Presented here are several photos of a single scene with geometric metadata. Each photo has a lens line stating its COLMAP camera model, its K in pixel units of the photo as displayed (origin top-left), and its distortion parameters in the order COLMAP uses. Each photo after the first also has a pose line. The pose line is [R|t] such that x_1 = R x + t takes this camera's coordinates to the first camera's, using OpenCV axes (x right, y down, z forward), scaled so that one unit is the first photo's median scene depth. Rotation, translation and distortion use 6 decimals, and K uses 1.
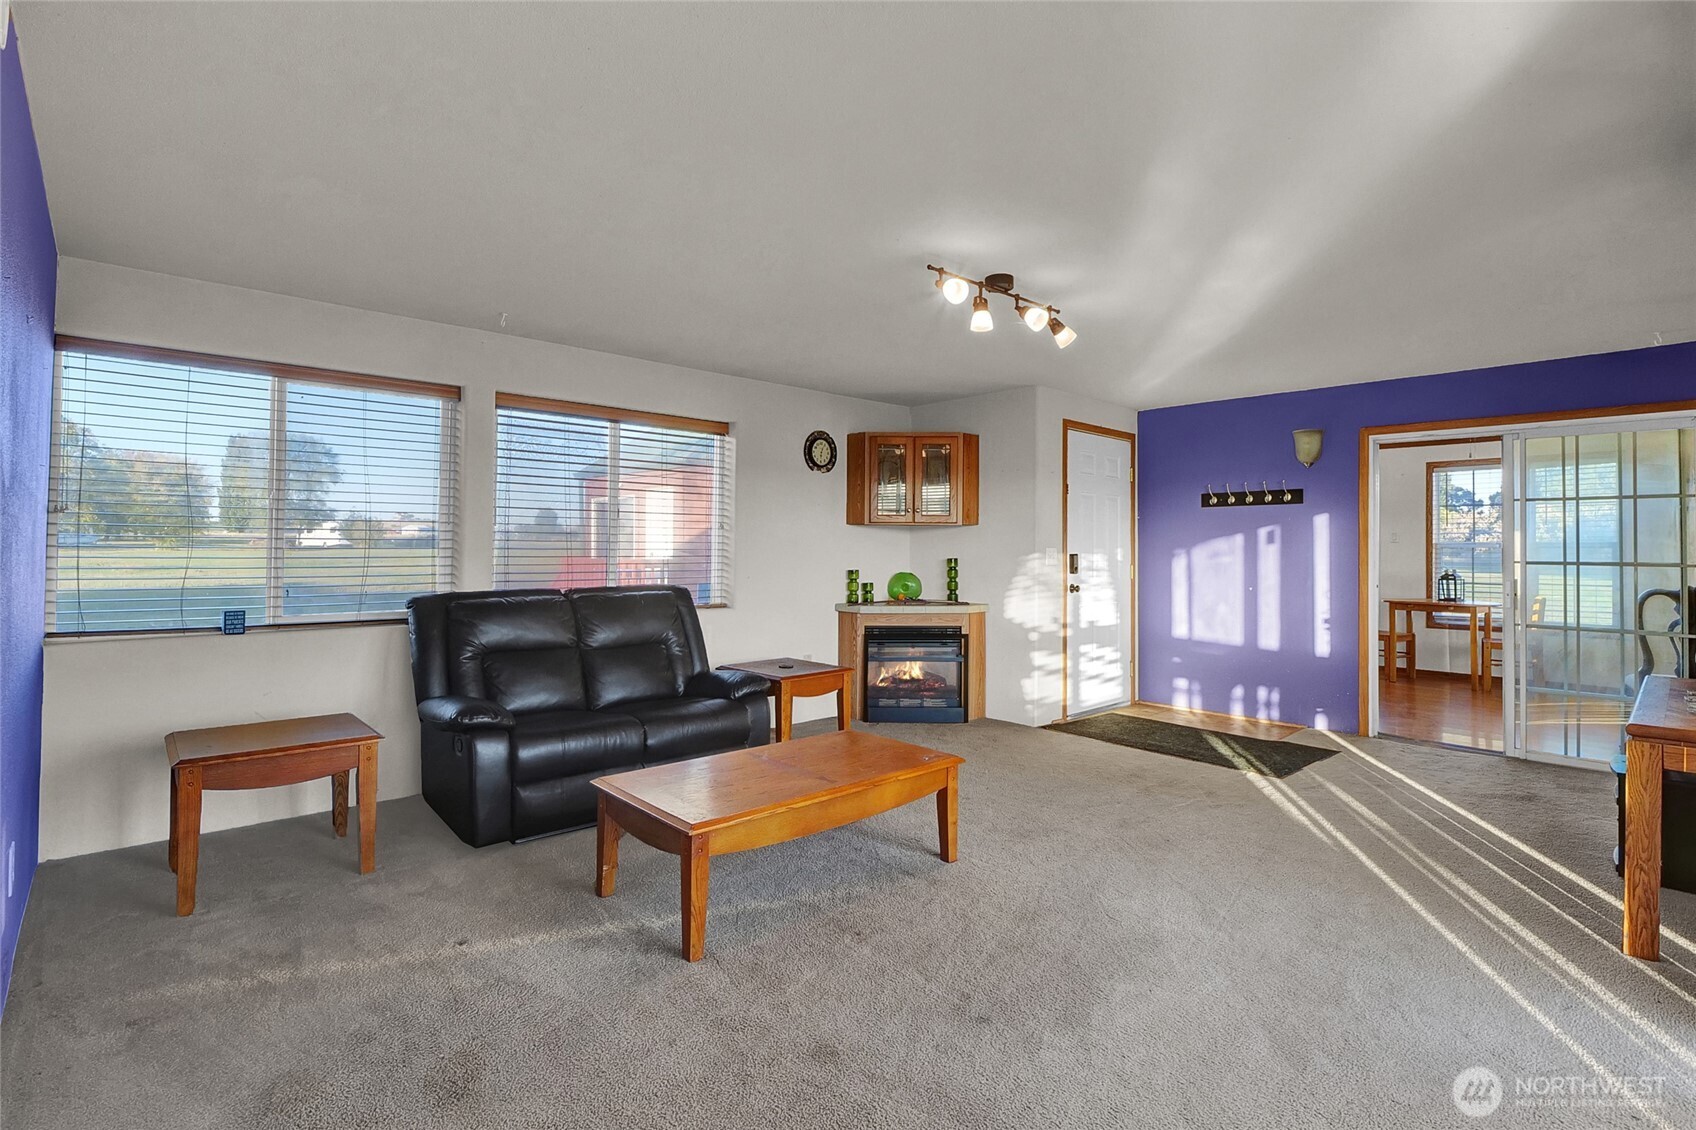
lens RADIAL K [[803.8, 0, 842.3], [0, 803.8, 552.7], [0, 0, 1]] dist [-0.013261, 0.000925]
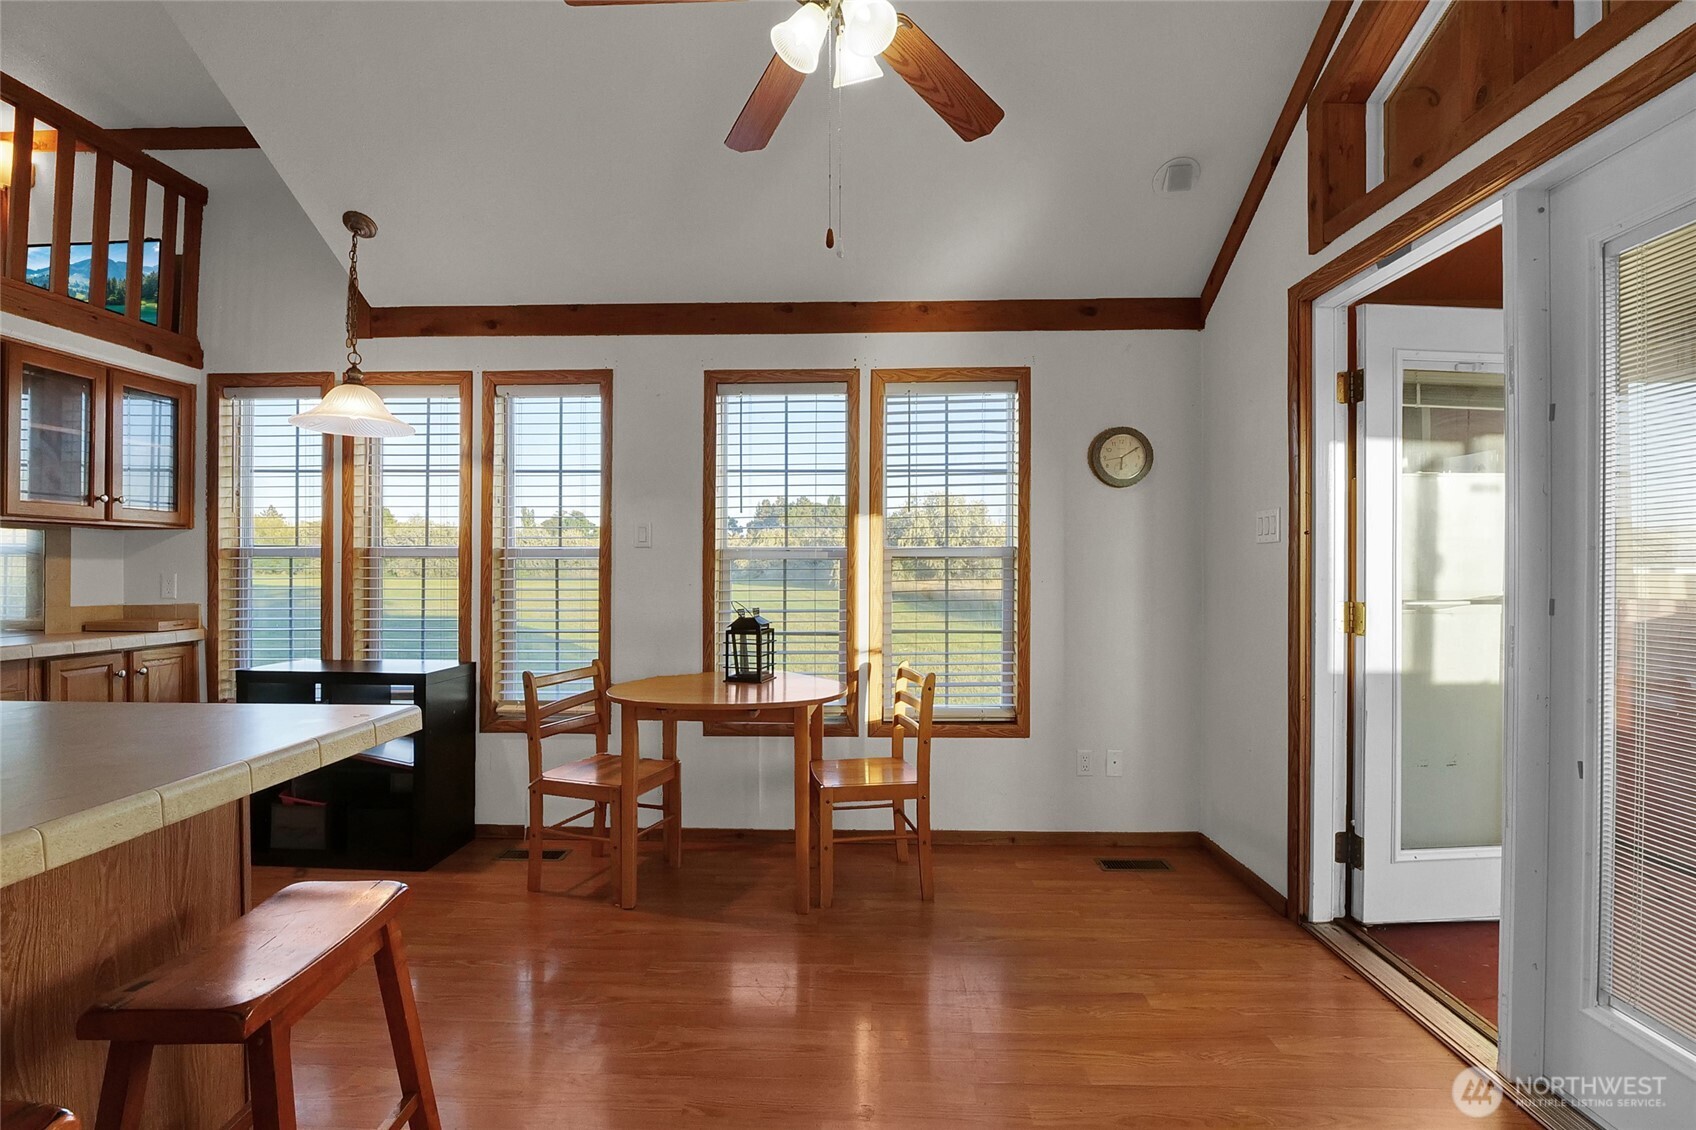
lens RADIAL K [[803.8, 0, 840.5], [0, 803.8, 573.8], [0, 0, 1]] dist [-0.013261, 0.000925]
pose [[0.689910, -0.004416, 0.723882, 0.473032], [-0.006105, 0.999910, 0.011918, -0.003865], [-0.723870, -0.012642, 0.689821, 0.653678]]
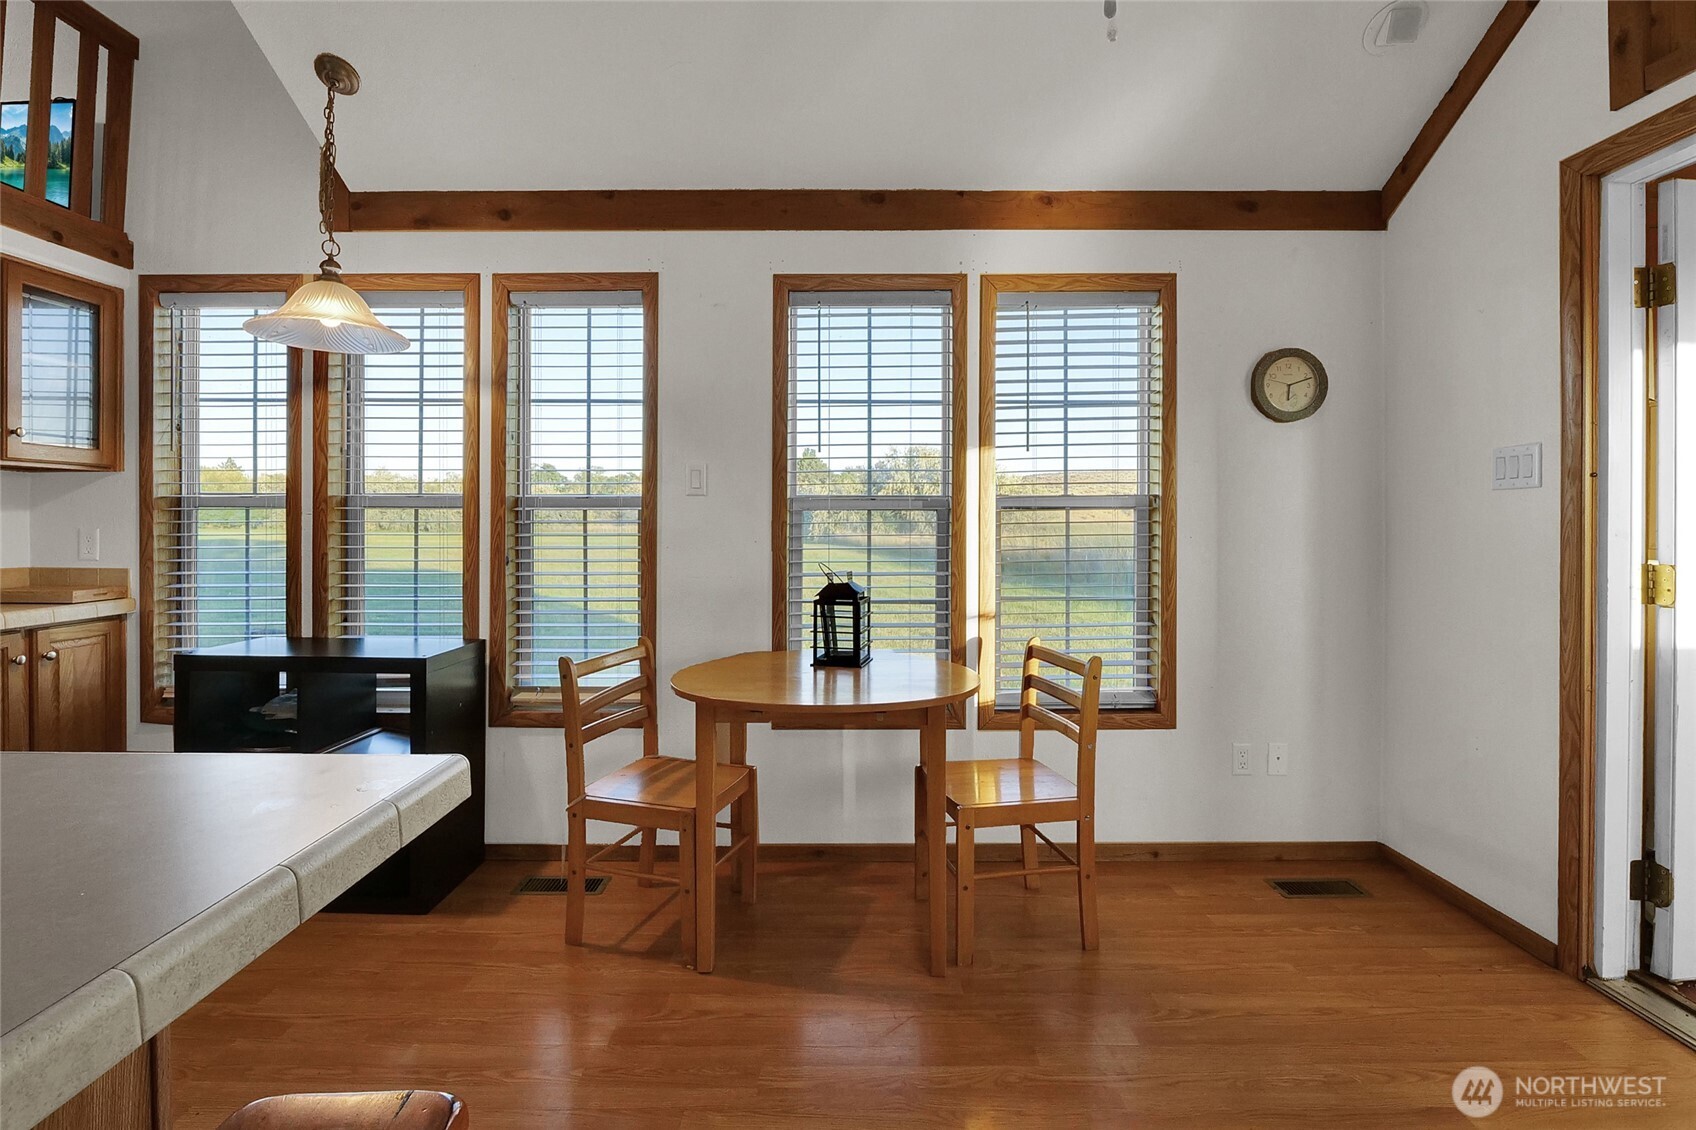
lens RADIAL K [[803.8, 0, 841.4], [0, 803.8, 529.8], [0, 0, 1]] dist [-0.013261, 0.000925]
pose [[0.665276, -0.007689, 0.746558, 0.497430], [-0.005631, 0.999867, 0.015316, -0.002990], [-0.746576, -0.014394, 0.665144, 0.760836]]
